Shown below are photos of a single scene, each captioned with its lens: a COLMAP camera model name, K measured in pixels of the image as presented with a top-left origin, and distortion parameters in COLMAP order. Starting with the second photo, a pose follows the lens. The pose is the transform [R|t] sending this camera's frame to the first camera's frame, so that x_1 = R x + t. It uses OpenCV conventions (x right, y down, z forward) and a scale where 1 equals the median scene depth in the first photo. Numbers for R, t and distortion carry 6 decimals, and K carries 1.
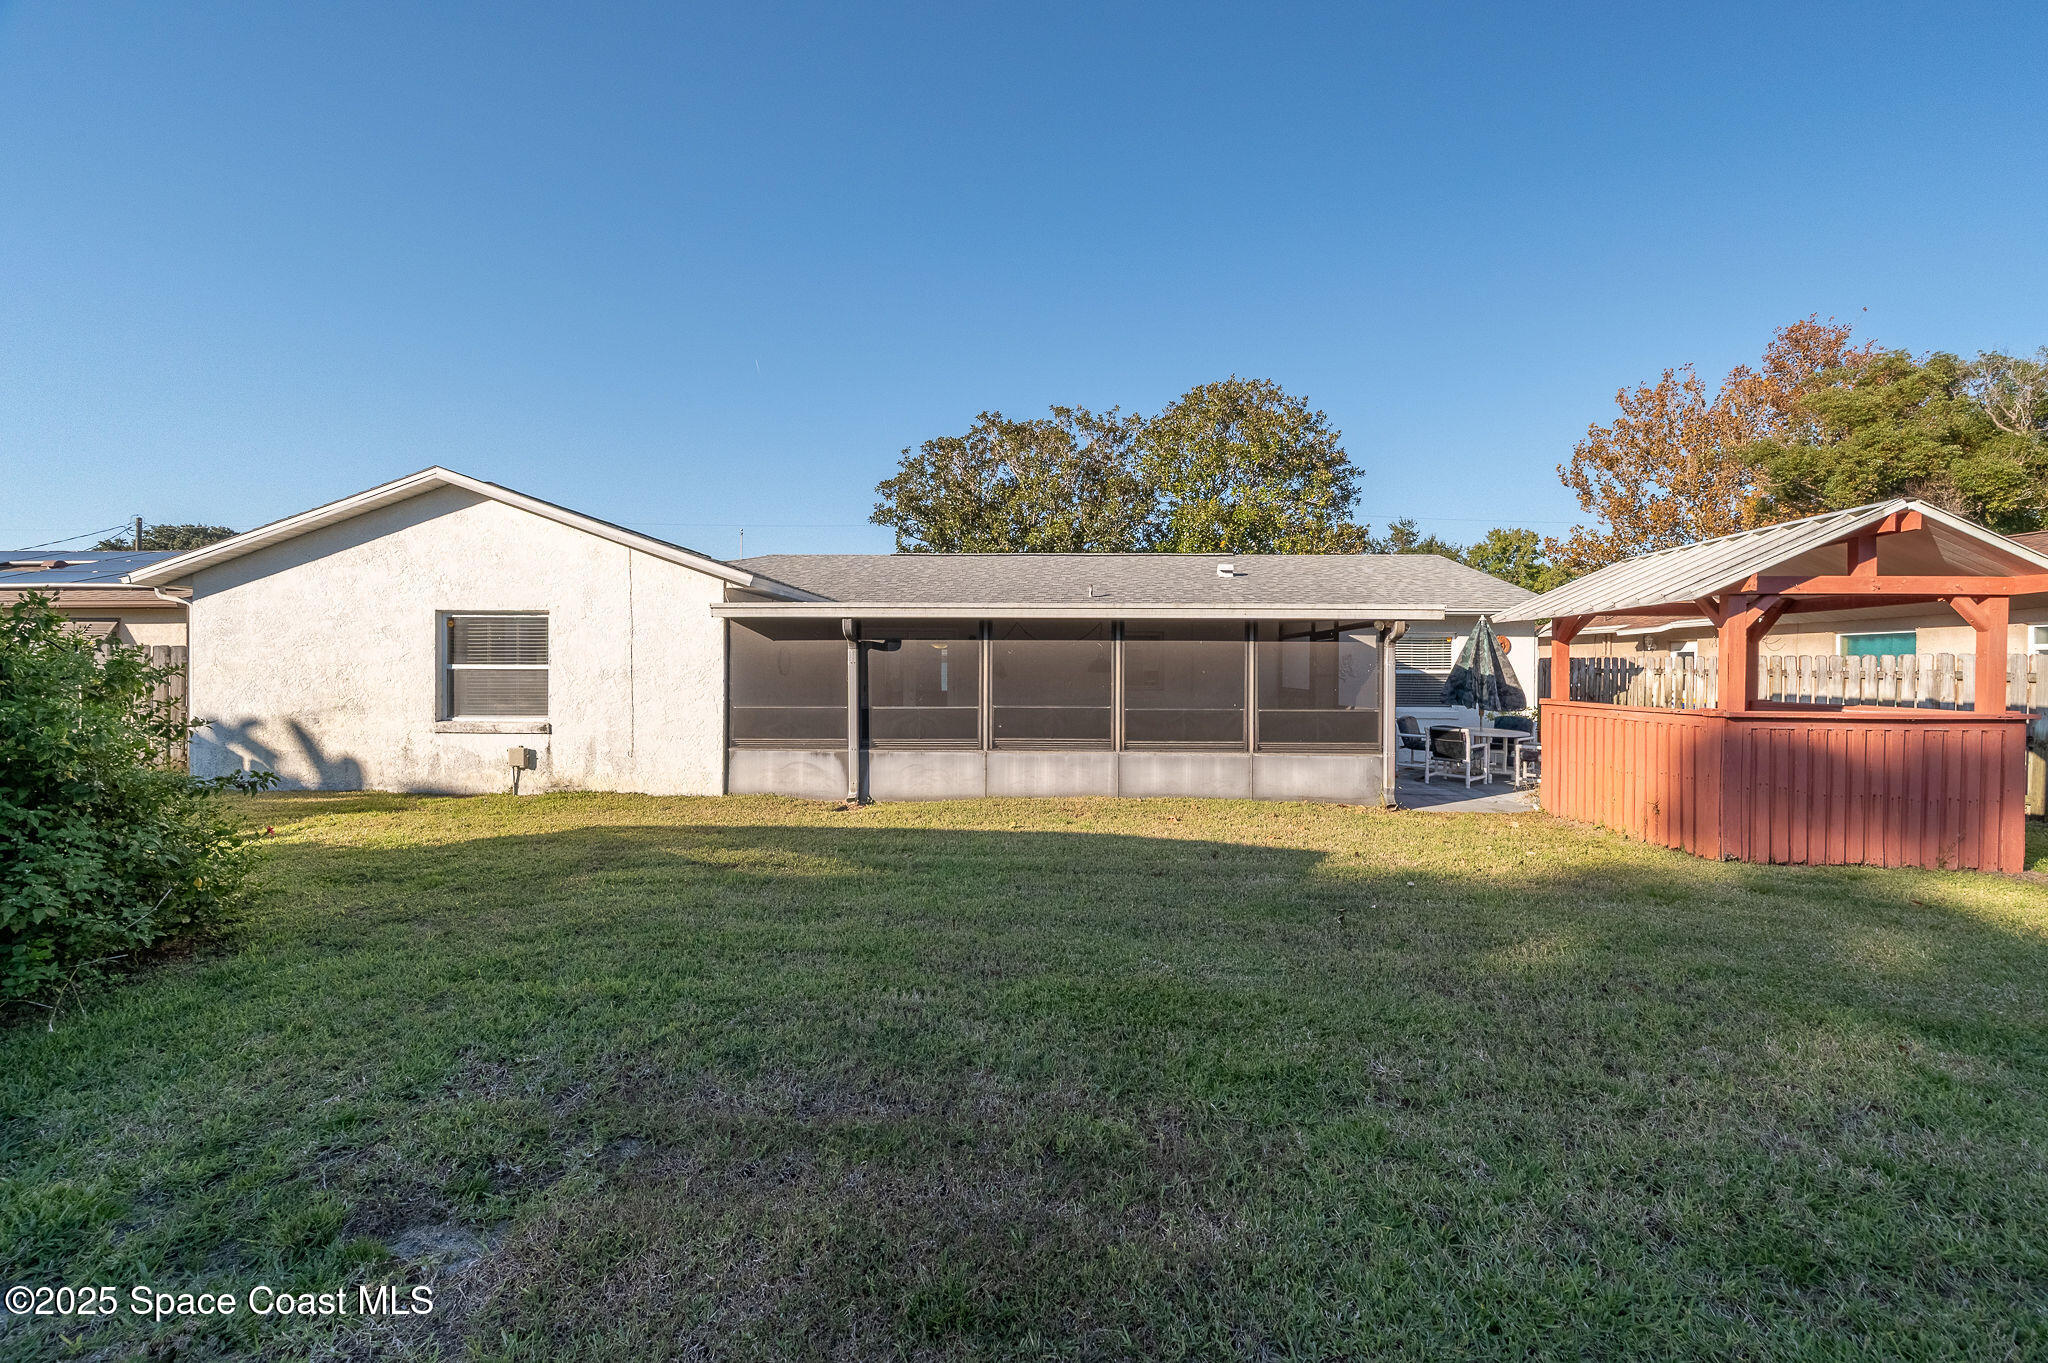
lens RADIAL K [[806.5, 0, 1025.5], [0, 806.5, 670.1], [0, 0, 1]] dist [-0.000877, 0.000553]
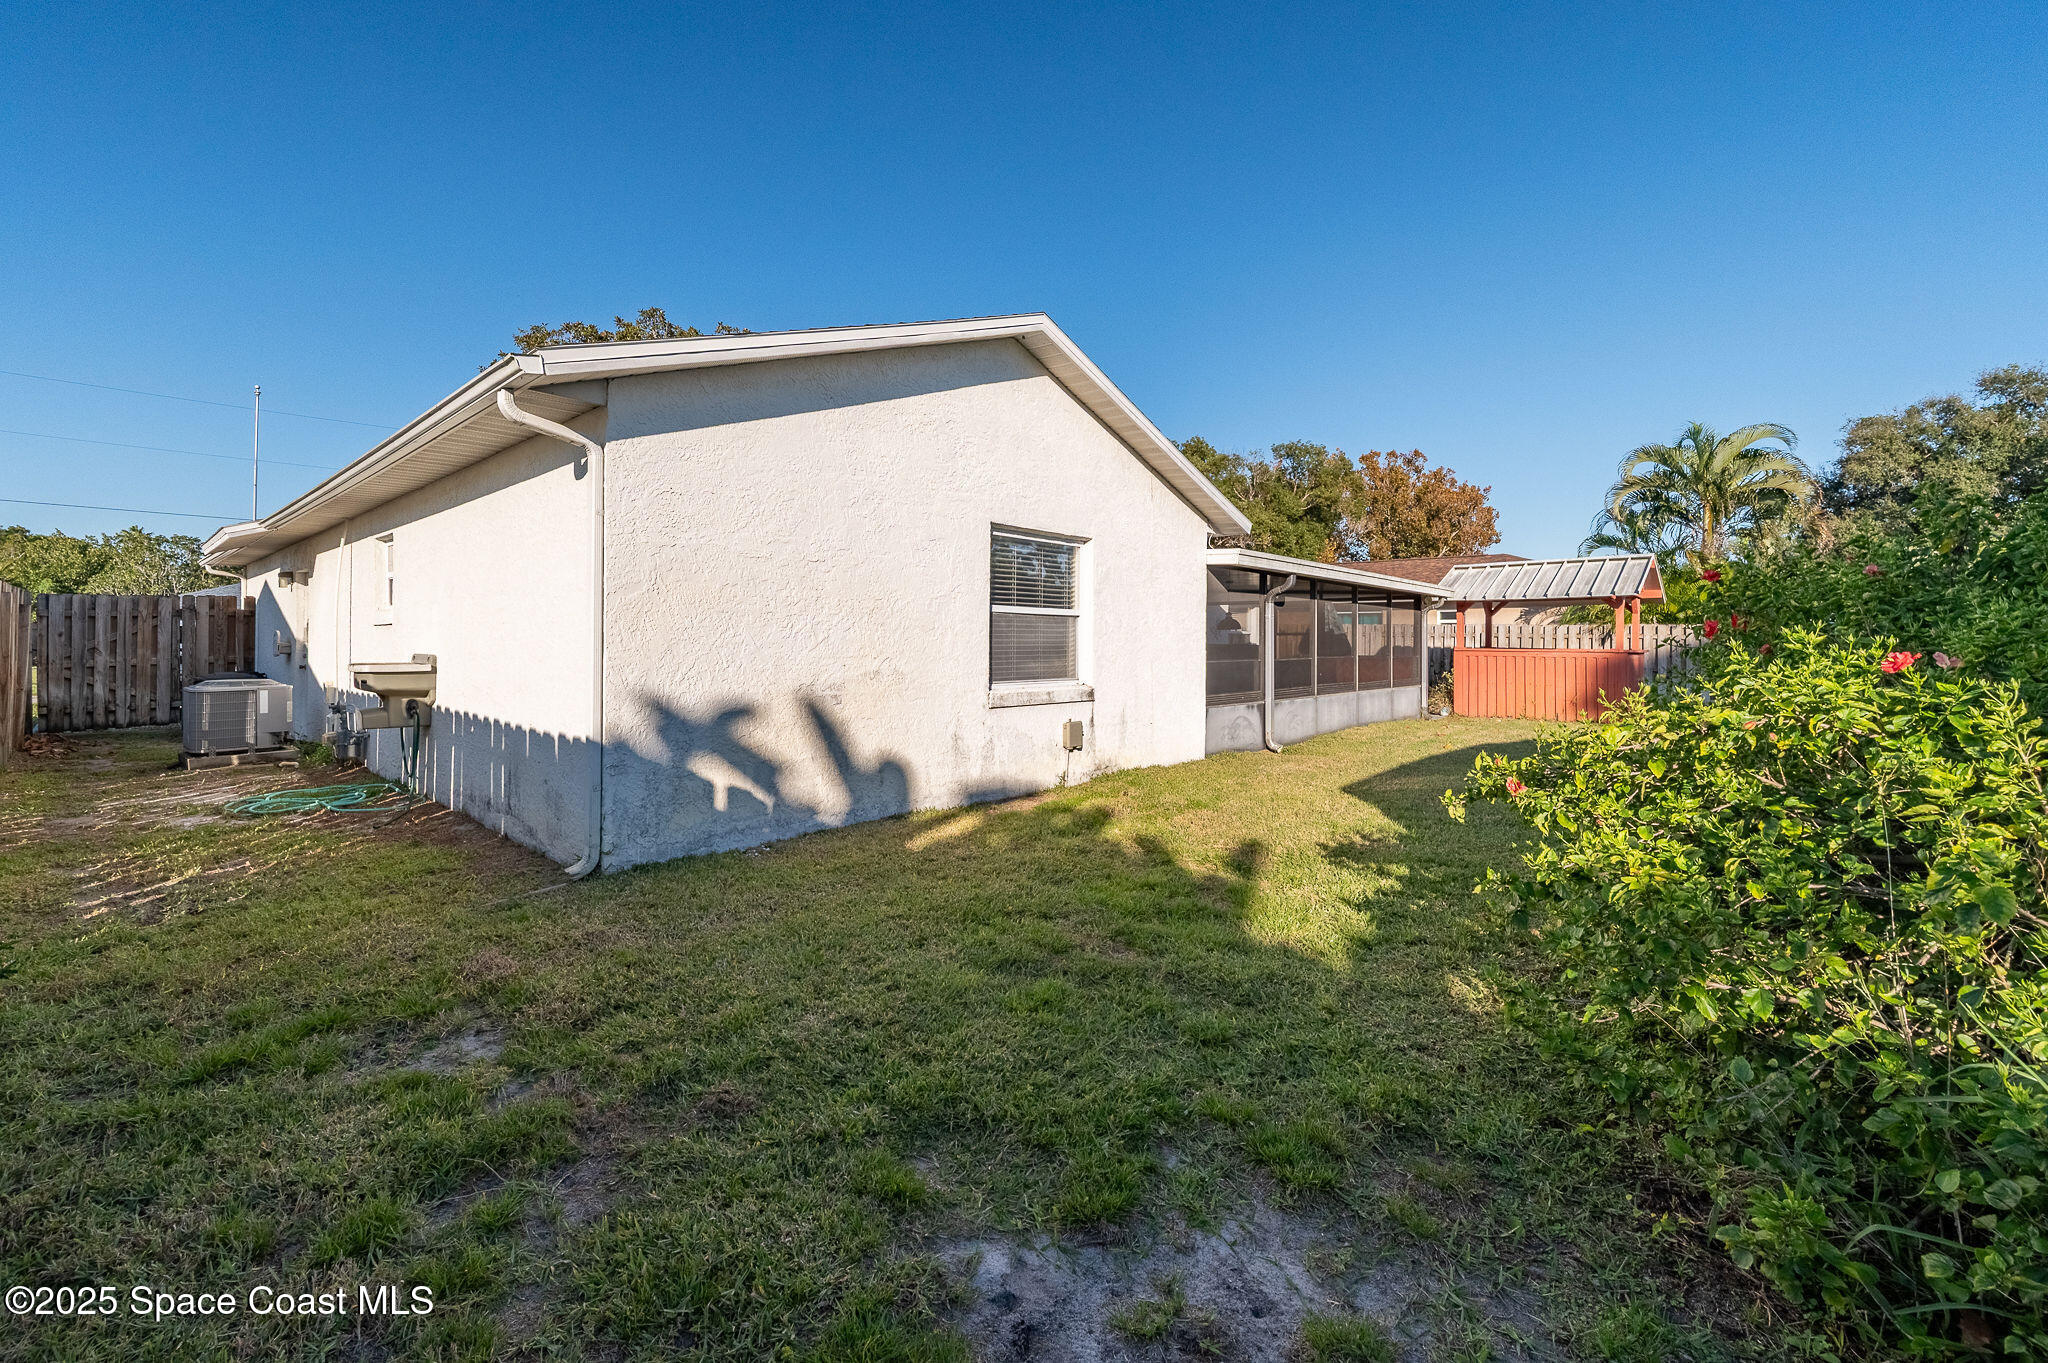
lens RADIAL K [[806.5, 0, 953.8], [0, 806.5, 658.4], [0, 0, 1]] dist [-0.000877, 0.000553]
pose [[0.685100, -0.010963, 0.728367, -1.238586], [0.004697, 0.999932, 0.010632, 0.029112], [-0.728434, -0.003863, 0.685105, 0.565611]]
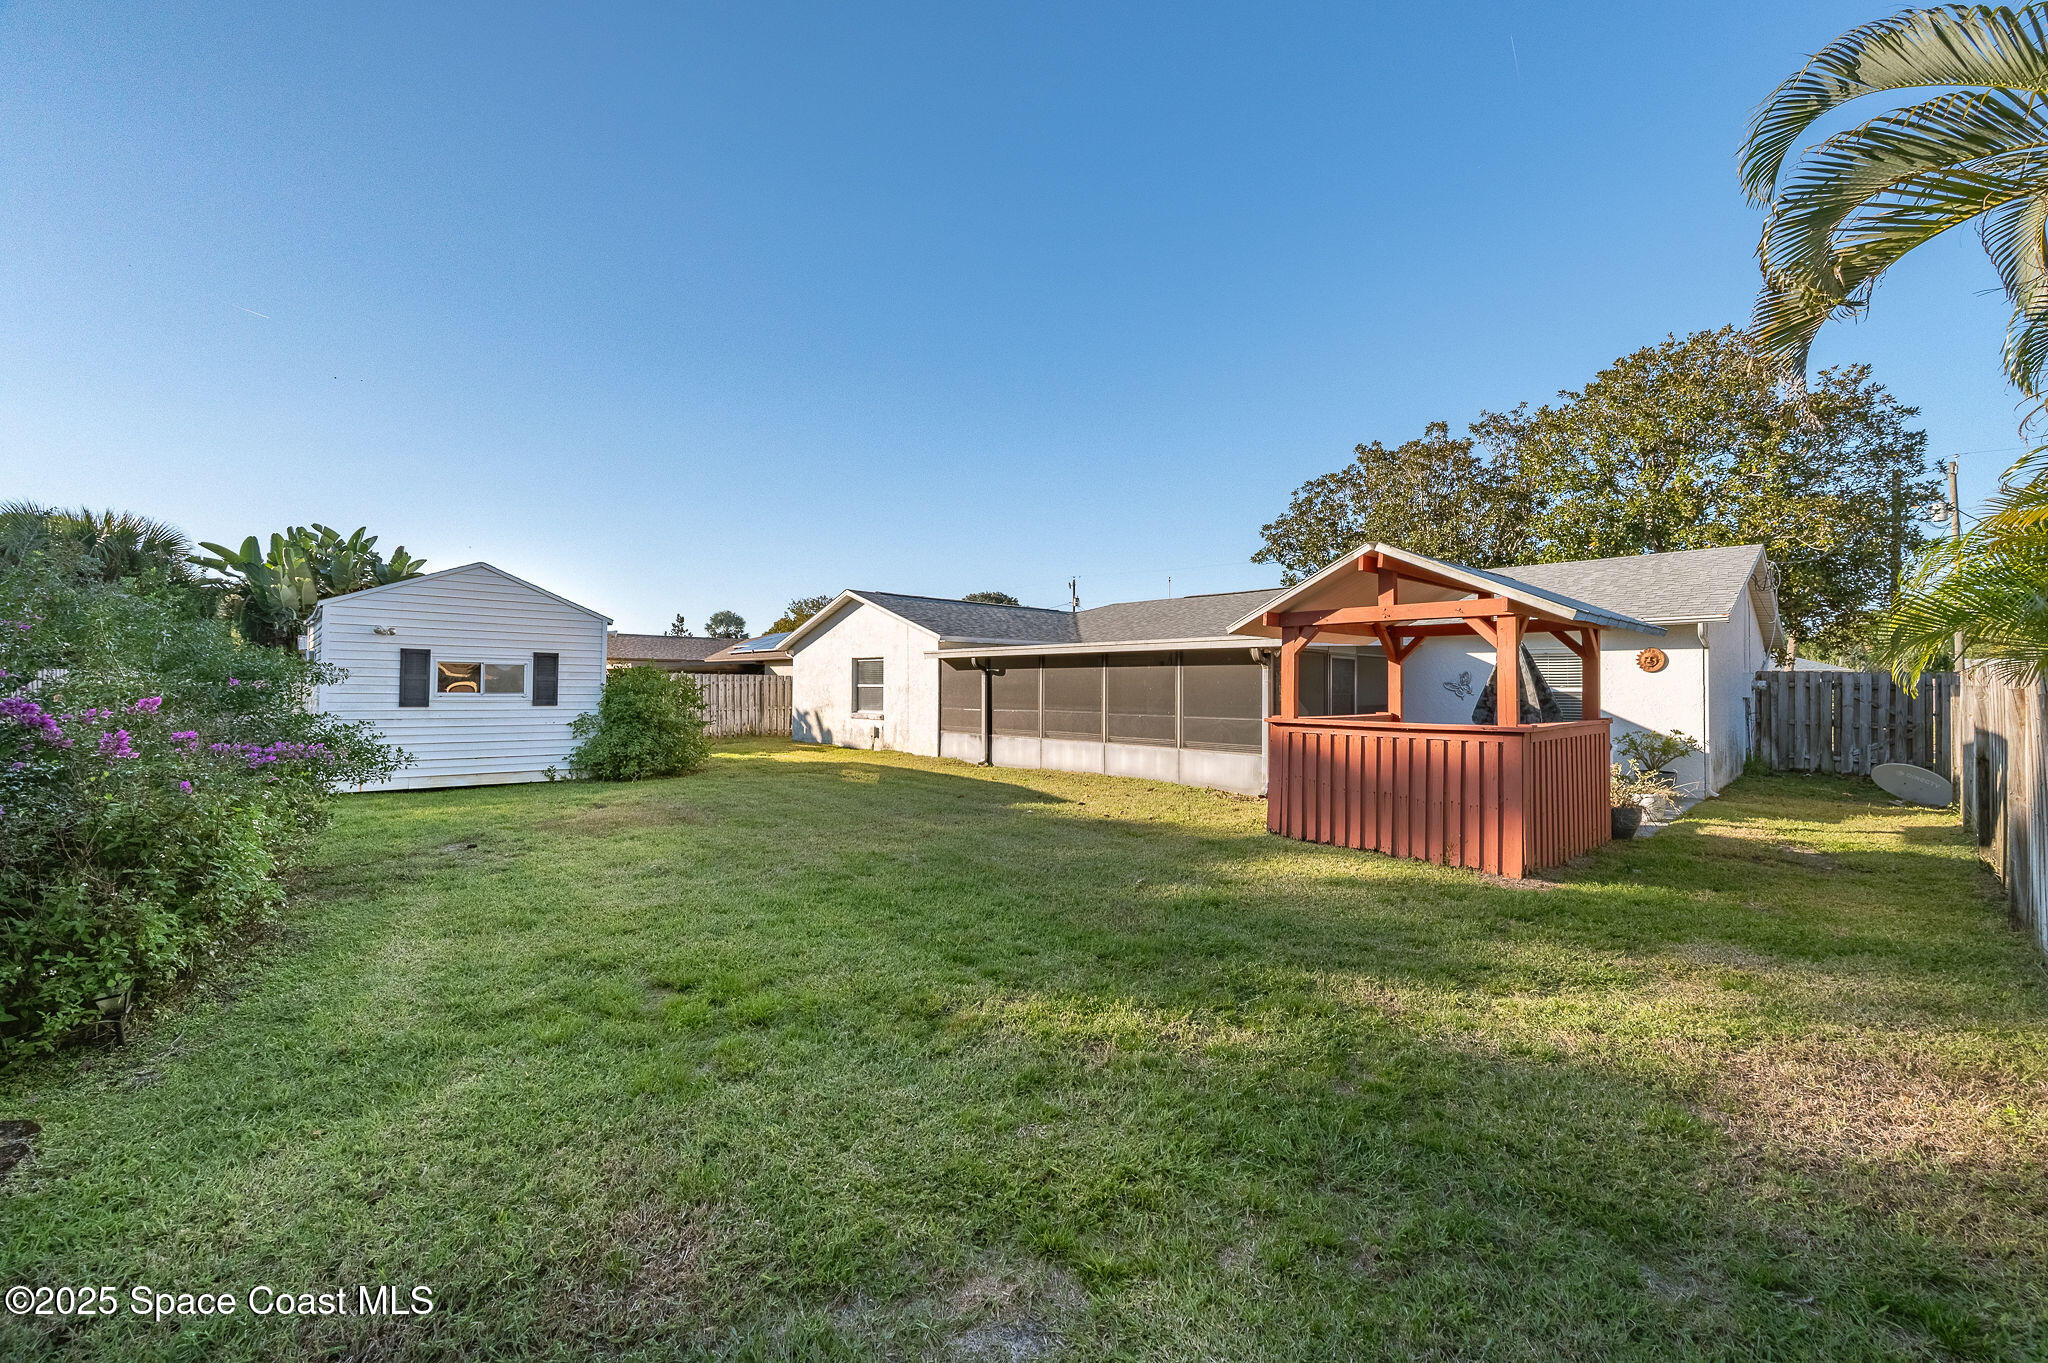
lens RADIAL K [[806.5, 0, 1029.6], [0, 806.5, 682.9], [0, 0, 1]] dist [-0.000877, 0.000553]
pose [[0.708894, -0.003639, -0.705305, 1.035543], [-0.003470, 0.999957, -0.008647, 0.004829], [0.705306, 0.008577, 0.708851, -0.133648]]
